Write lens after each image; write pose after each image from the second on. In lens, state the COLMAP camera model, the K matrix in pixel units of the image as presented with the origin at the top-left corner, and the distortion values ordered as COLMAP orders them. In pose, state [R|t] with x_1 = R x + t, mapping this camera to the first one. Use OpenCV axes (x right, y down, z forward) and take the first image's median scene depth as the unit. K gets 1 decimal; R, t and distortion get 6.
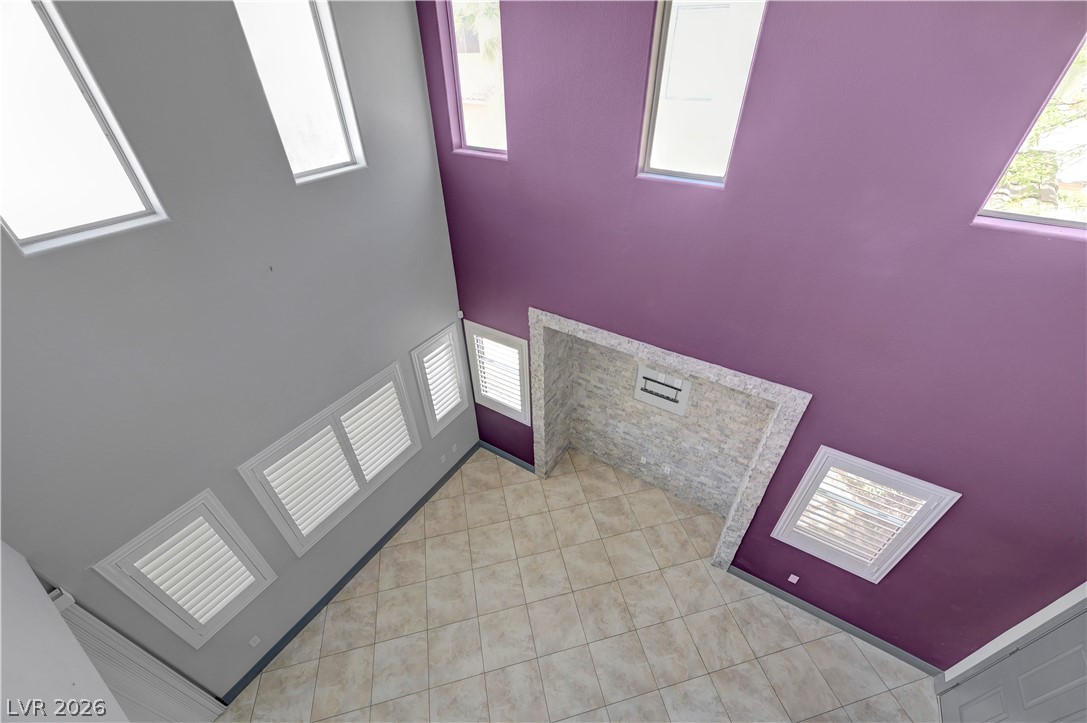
lens RADIAL K [[427.2, 0, 545.6], [0, 427.2, 363.8], [0, 0, 1]] dist [-0.001329, 0.000327]
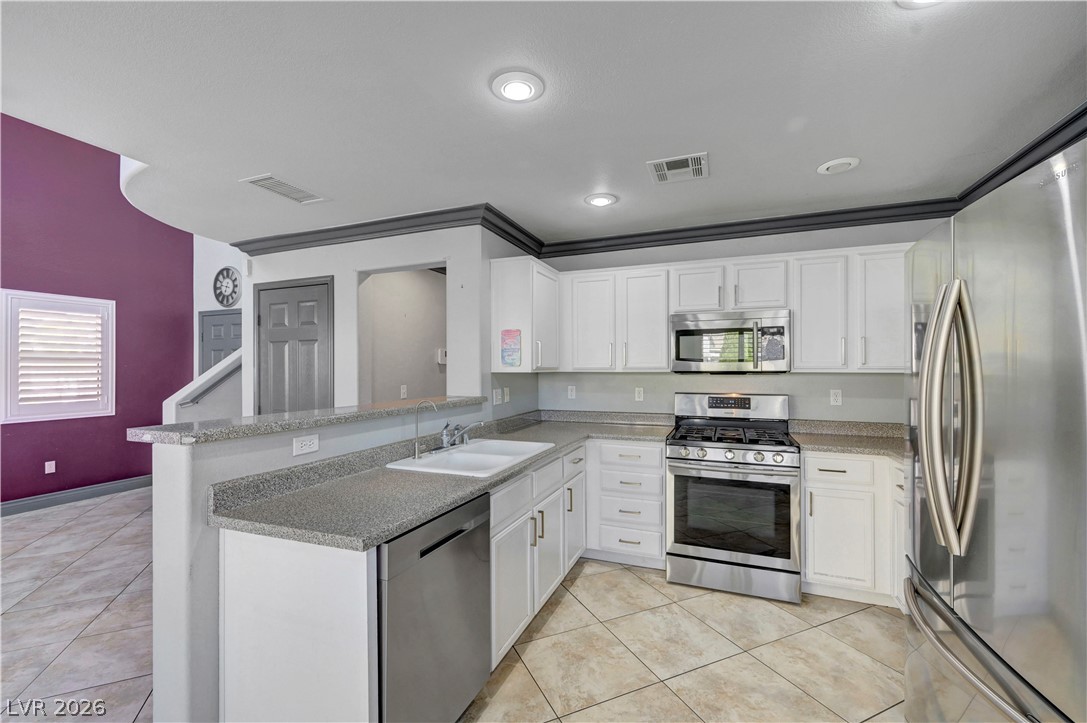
lens RADIAL K [[453.2, 0, 543.7], [0, 453.2, 364.8], [0, 0, 1]] dist [0.001938, 0.000186]
pose [[-0.175725, 0.014058, 0.984339, -0.624432], [0.599703, 0.794478, 0.095713, 0.822702], [-0.780690, 0.607130, -0.148040, 0.088092]]
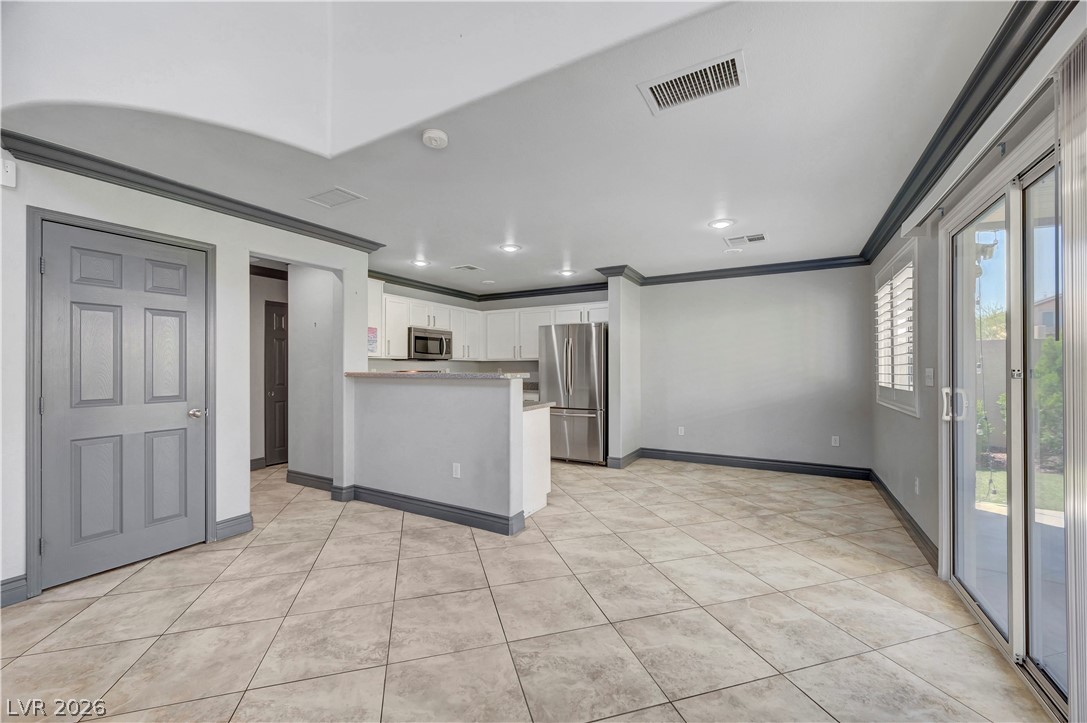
lens RADIAL K [[429.9, 0, 543.6], [0, 429.9, 364.5], [0, 0, 1]] dist [-0.000479, -0.000073]
pose [[-0.999143, 0.007237, -0.040744, -0.298079], [-0.018597, 0.801042, 0.598320, 0.314631], [0.036968, 0.598565, -0.800221, 0.806940]]
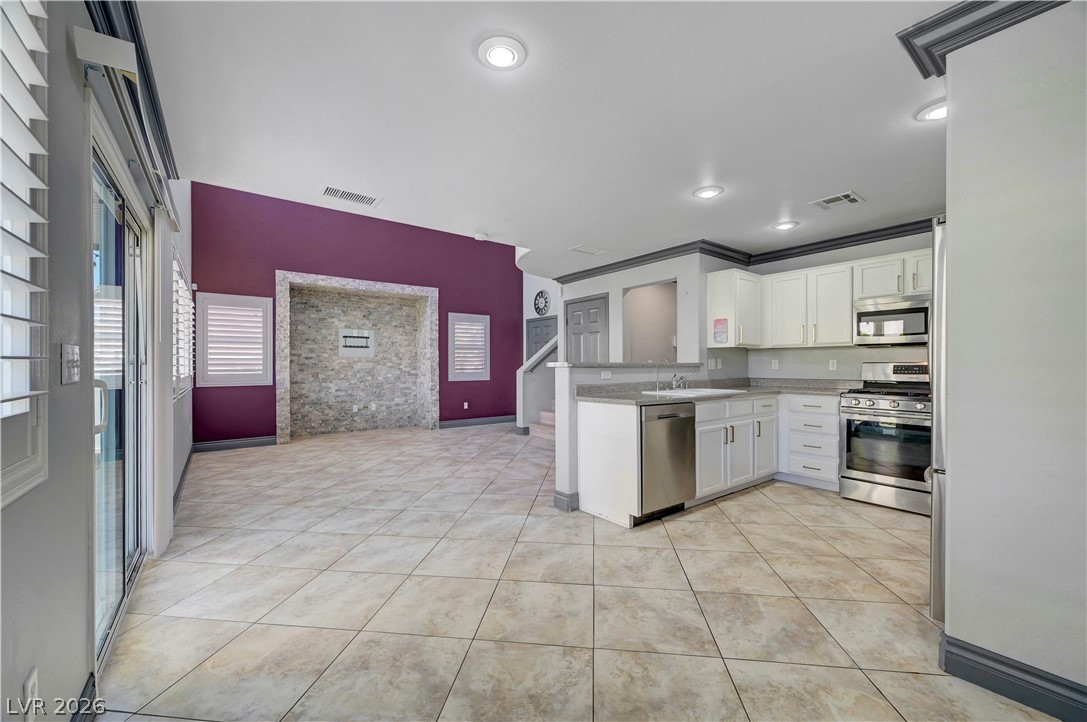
lens RADIAL K [[427.2, 0, 545.6], [0, 427.2, 363.3], [0, 0, 1]] dist [-0.001329, 0.000327]
pose [[0.353040, 0.010343, 0.935551, -0.981944], [0.565694, 0.794100, -0.222250, 0.886086], [-0.745220, 0.607699, 0.274498, 0.084189]]
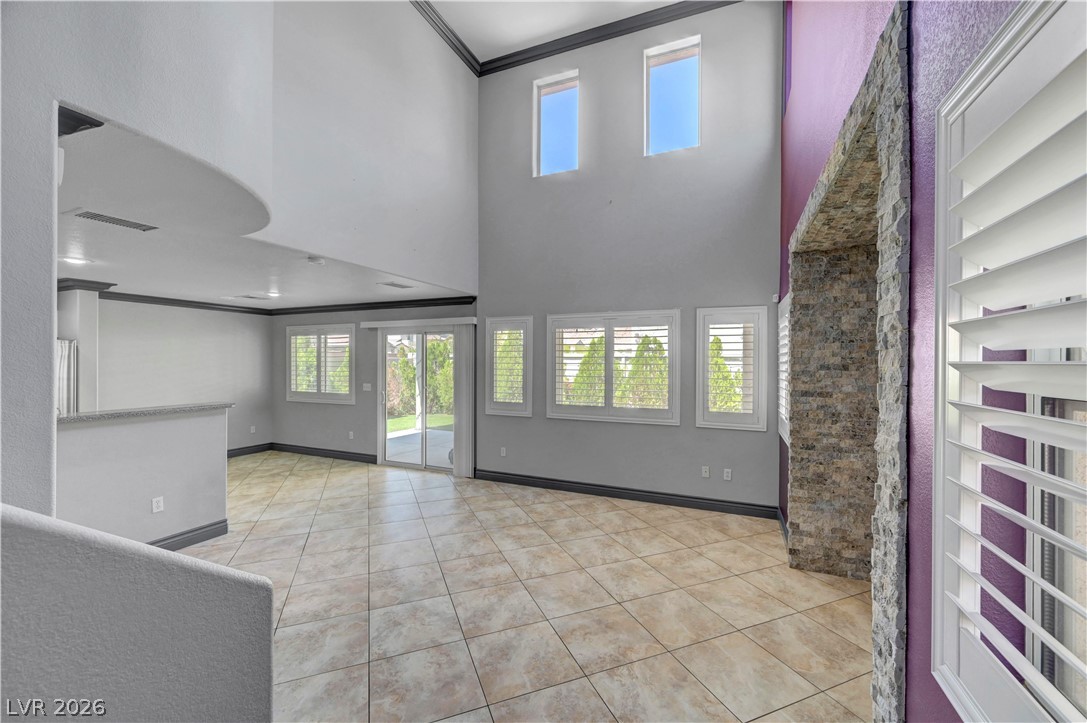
lens RADIAL K [[431.8, 0, 540.8], [0, 431.8, 358.2], [0, 0, 1]] dist [0.000251, -0.000019]
pose [[0.136148, -0.000556, -0.990688, 0.639861], [-0.603280, 0.793162, -0.083353, 0.362656], [0.785822, 0.609011, 0.107652, 0.610901]]
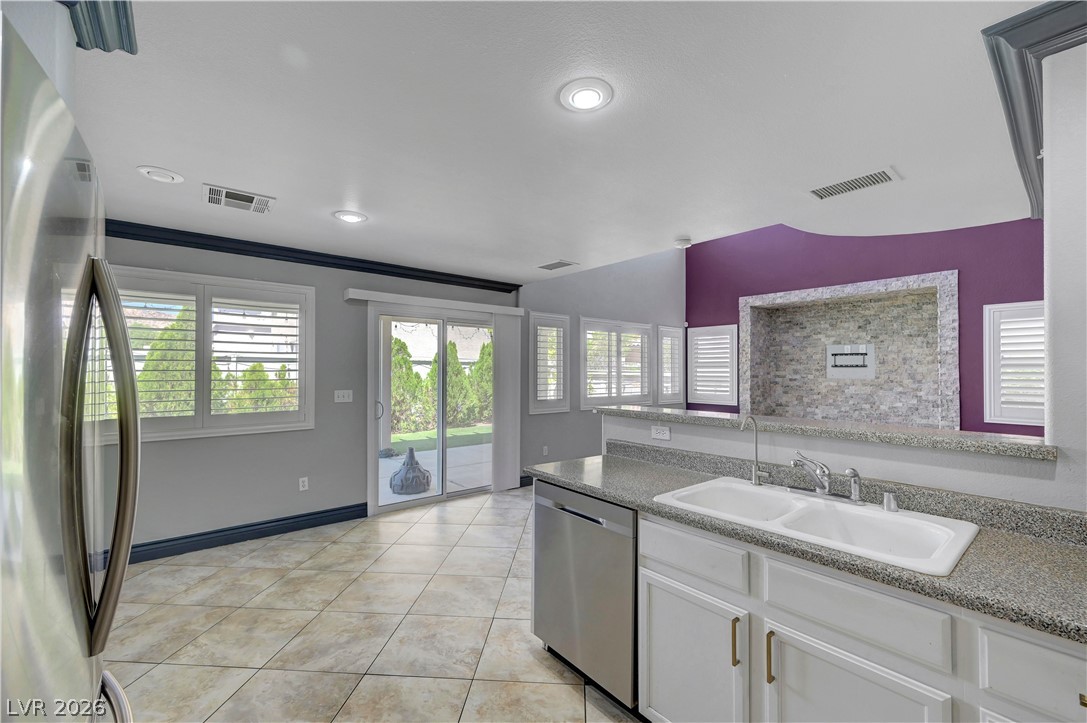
lens RADIAL K [[446.8, 0, 544.2], [0, 446.8, 365.6], [0, 0, 1]] dist [0.000202, 0.000038]
pose [[0.949540, 0.006093, -0.313587, -0.183629], [-0.197758, 0.787663, -0.583505, 1.053352], [0.243446, 0.616076, 0.749123, -0.229037]]
